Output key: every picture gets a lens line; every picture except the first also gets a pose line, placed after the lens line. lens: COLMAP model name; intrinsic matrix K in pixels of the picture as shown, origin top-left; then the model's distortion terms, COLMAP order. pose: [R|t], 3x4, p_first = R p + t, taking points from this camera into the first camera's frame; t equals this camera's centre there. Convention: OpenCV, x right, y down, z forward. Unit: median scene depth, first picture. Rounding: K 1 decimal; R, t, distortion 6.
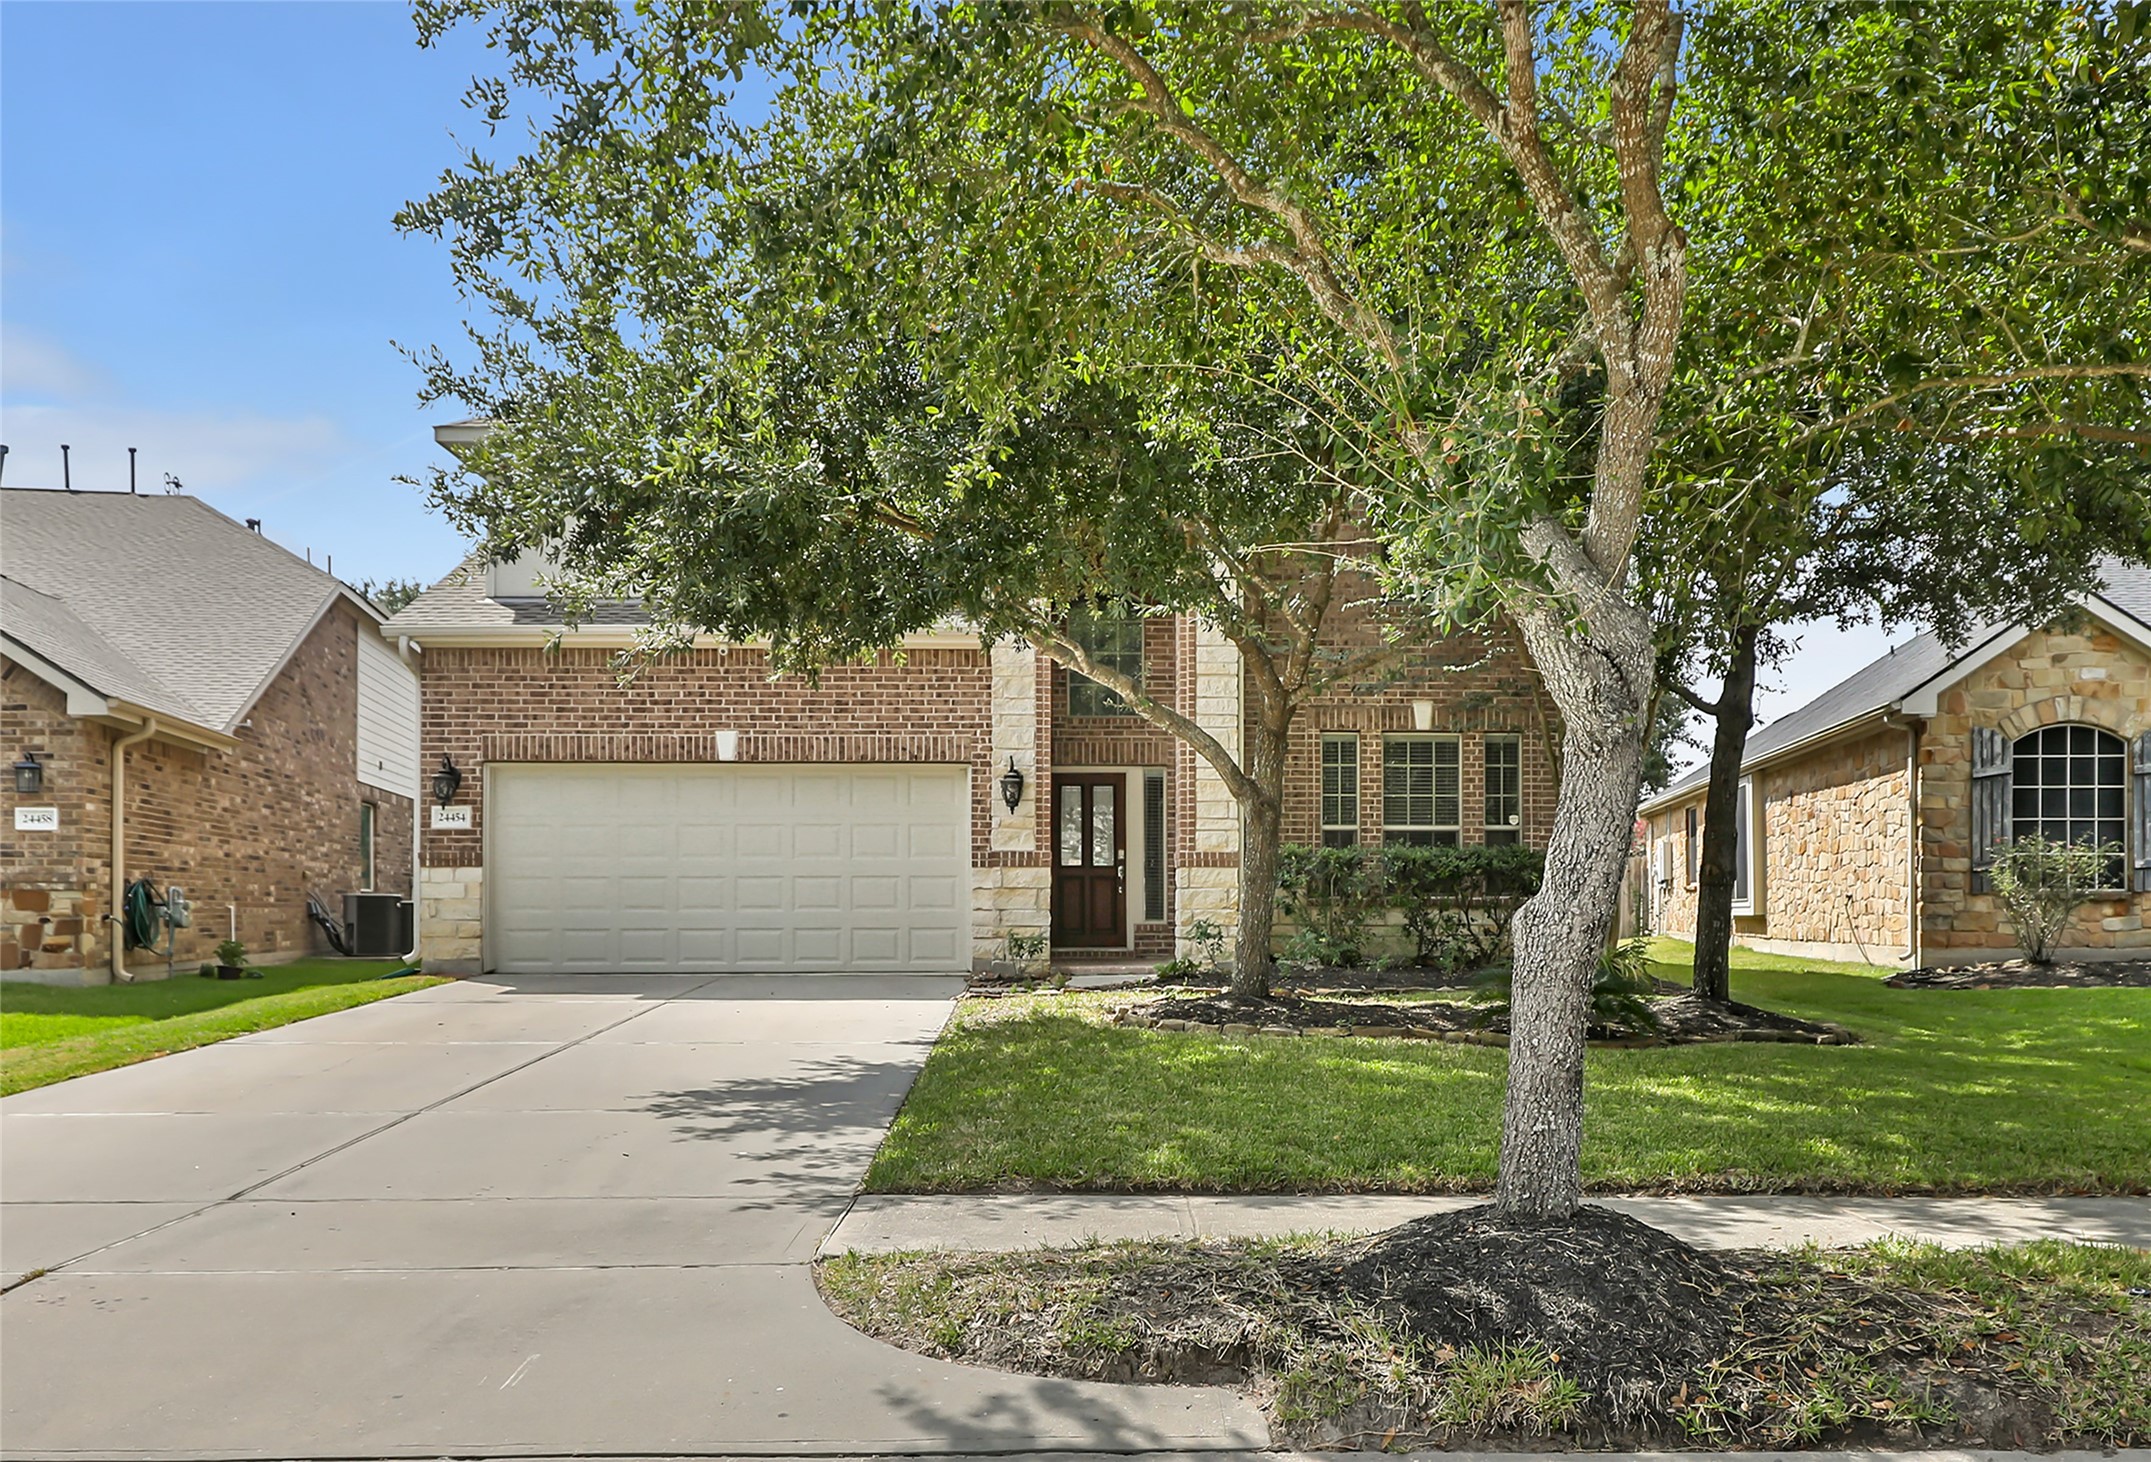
lens RADIAL K [[1687.9, 0, 1077.6], [0, 1687.9, 864.4], [0, 0, 1]] dist [-0.000272, -0.002135]
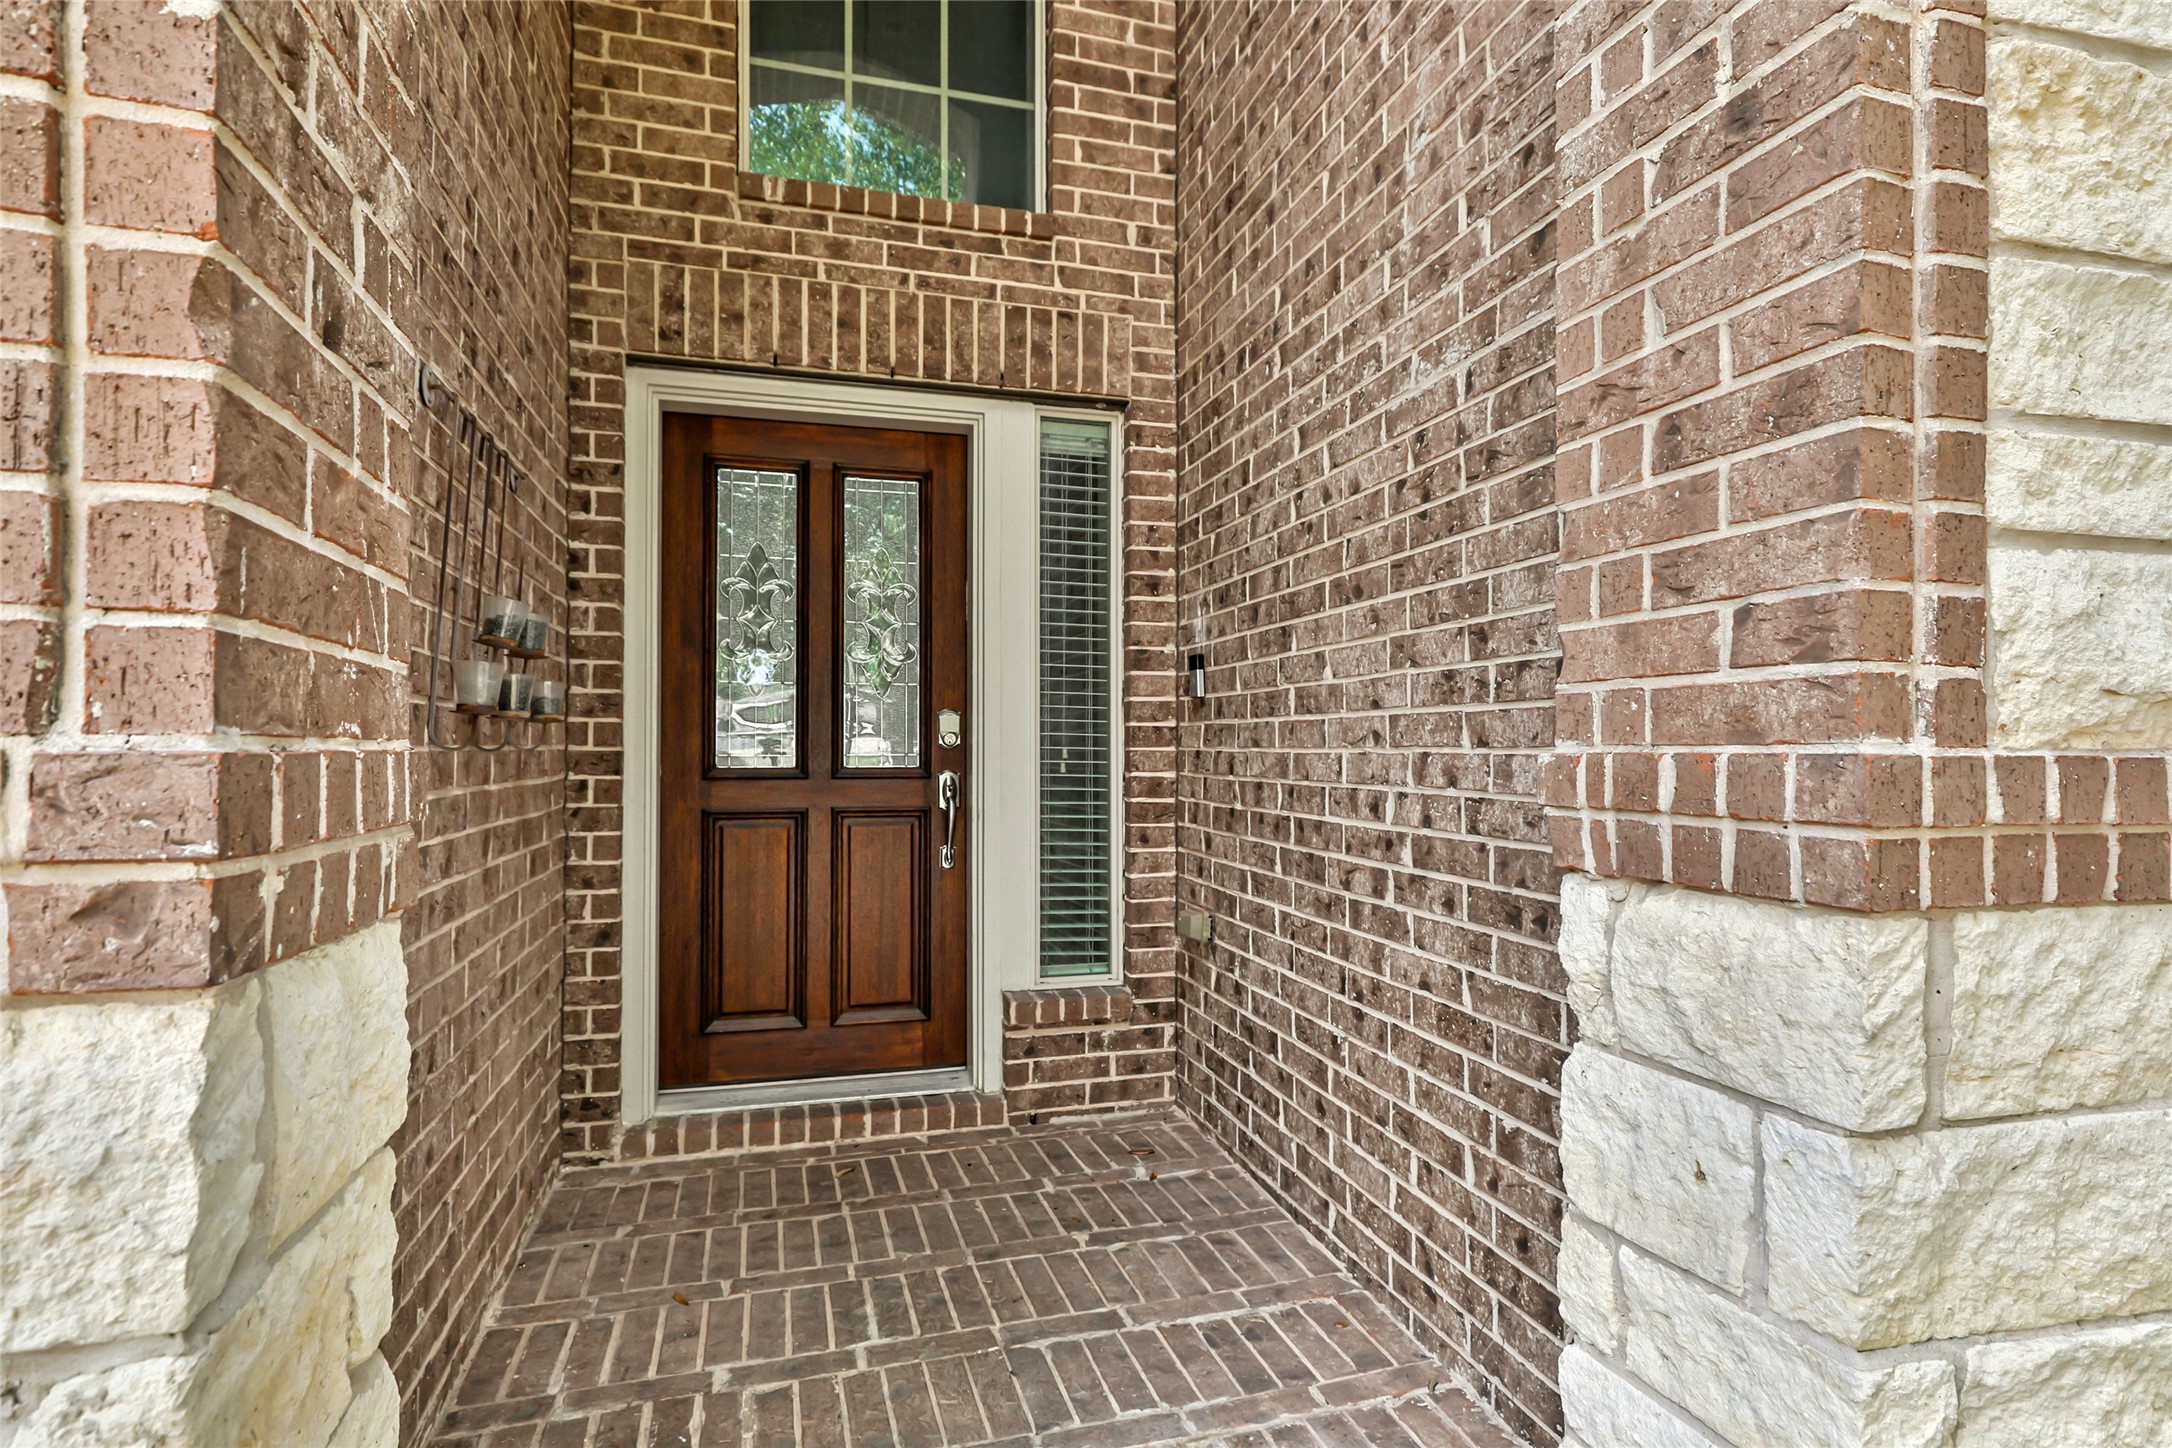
lens RADIAL K [[1107.2, 0, 1086.0], [0, 1107.2, 724.0], [0, 0, 1]] dist [-0.011635, -0.000944]
pose [[0.969030, 0.005288, 0.246888, 0.003232], [-0.006971, 0.999958, 0.005944, -0.007823], [-0.246846, -0.007481, 0.969026, 0.826759]]
